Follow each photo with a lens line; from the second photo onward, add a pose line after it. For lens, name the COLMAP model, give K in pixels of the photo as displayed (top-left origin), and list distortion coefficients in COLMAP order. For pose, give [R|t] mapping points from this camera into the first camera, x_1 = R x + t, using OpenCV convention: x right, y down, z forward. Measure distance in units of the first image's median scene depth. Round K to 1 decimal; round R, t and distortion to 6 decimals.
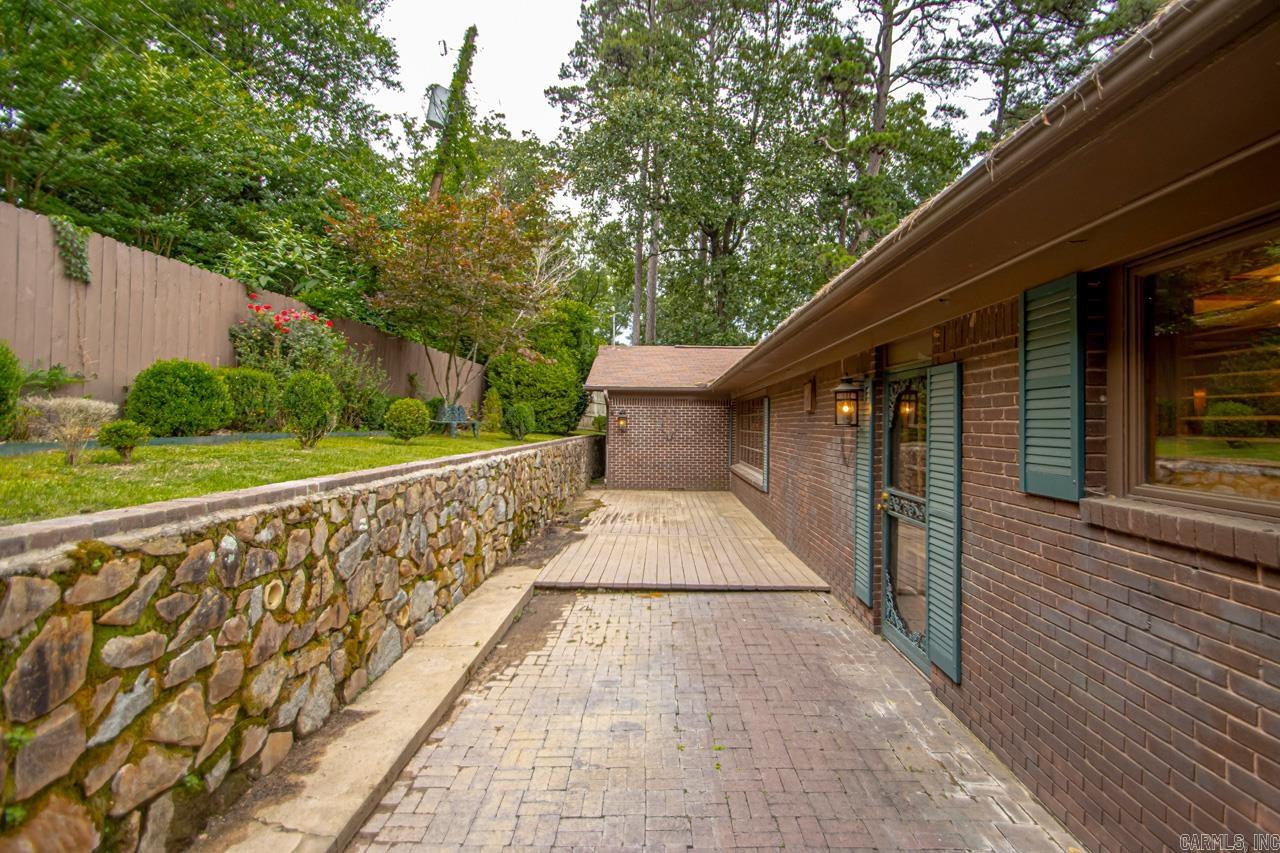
lens RADIAL K [[600.5, 0, 642.2], [0, 600.5, 424.1], [0, 0, 1]] dist [0.023899, -0.024095]
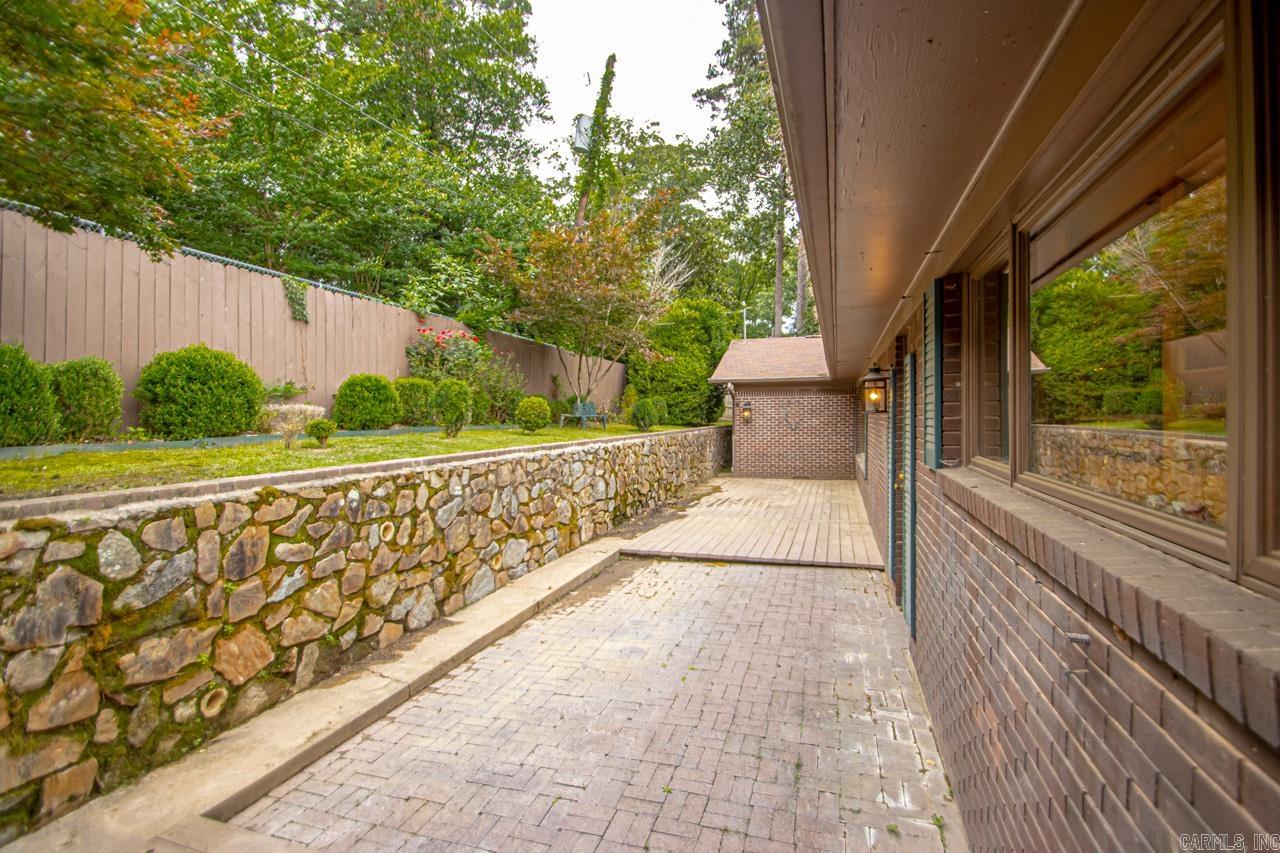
lens RADIAL K [[598.1, 0, 640.0], [0, 598.1, 426.5], [0, 0, 1]] dist [0.009934, 0.000163]
pose [[0.958646, -0.013971, -0.284259, 0.259272], [0.018681, 0.999729, 0.013867, 0.006090], [0.283988, -0.018604, 0.958647, -0.153494]]
